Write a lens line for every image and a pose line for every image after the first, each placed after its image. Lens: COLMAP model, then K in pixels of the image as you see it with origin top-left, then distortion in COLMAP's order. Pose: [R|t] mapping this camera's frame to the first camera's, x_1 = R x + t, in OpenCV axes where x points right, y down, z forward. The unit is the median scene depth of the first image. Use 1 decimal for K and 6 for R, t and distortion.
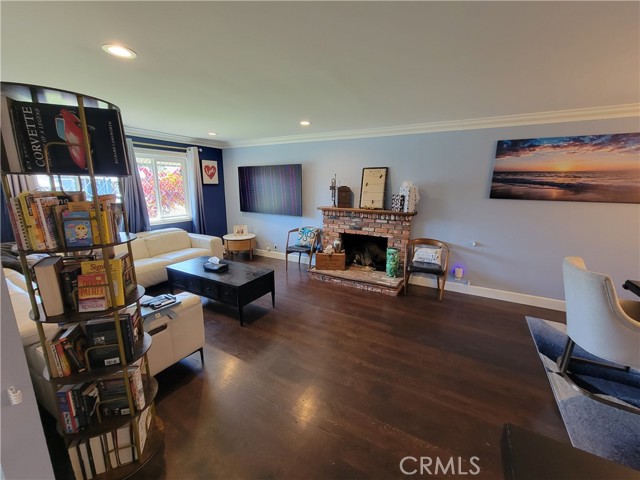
lens RADIAL K [[261.1, 0, 331.4], [0, 261.1, 240.0], [0, 0, 1]] dist [-0.008871, 0.000237]
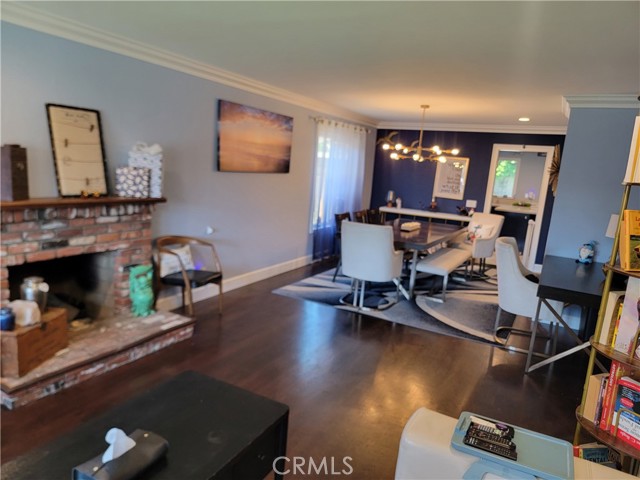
lens RADIAL K [[453.9, 0, 323.8], [0, 453.9, 243.0], [0, 0, 1]] dist [0.032847, -0.011289]
pose [[-0.016855, -0.183883, 0.982804, -0.659521], [0.131426, 0.974007, 0.184491, -0.130026], [-0.991183, 0.132275, 0.007750, 0.566483]]
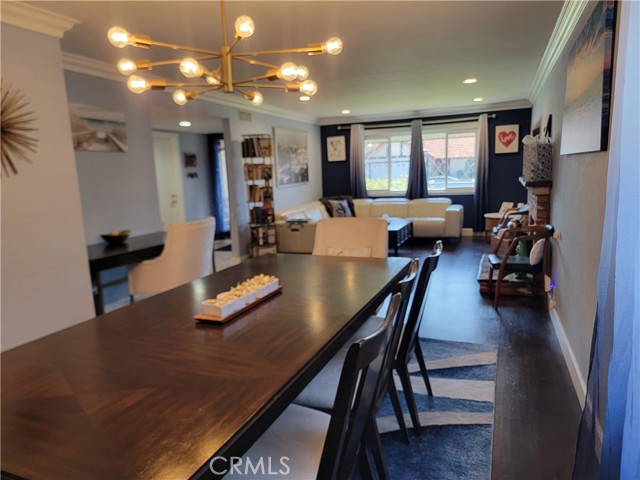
lens RADIAL K [[453.9, 0, 317.5], [0, 453.9, 246.2], [0, 0, 1]] dist [0.032847, -0.011289]
pose [[0.109056, 0.148425, -0.982892, 1.259409], [-0.167747, 0.977357, 0.128977, -0.008221], [0.979779, 0.150811, 0.131484, 0.316829]]
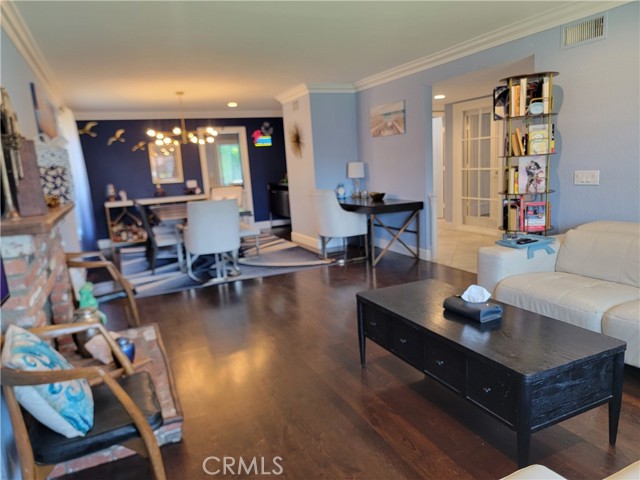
lens RADIAL K [[453.9, 0, 319.2], [0, 453.9, 241.9], [0, 0, 1]] dist [0.032847, -0.011289]
pose [[-0.804007, -0.061929, 0.591386, -0.493206], [0.177880, 0.923967, 0.338591, -0.217790], [-0.567390, 0.377425, -0.731860, 1.266260]]
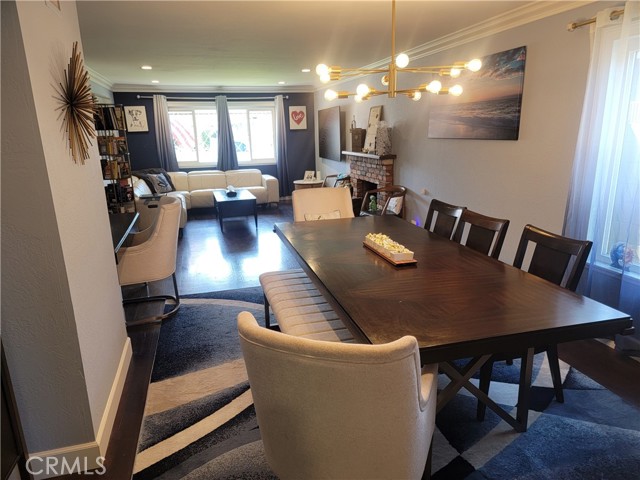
lens RADIAL K [[453.9, 0, 321.5], [0, 453.9, 240.7], [0, 0, 1]] dist [0.032847, -0.011289]
pose [[0.696134, 0.146544, -0.702796, 1.174042], [-0.121757, 0.988863, 0.085591, 0.066967], [0.707512, 0.025987, 0.706223, -0.229008]]
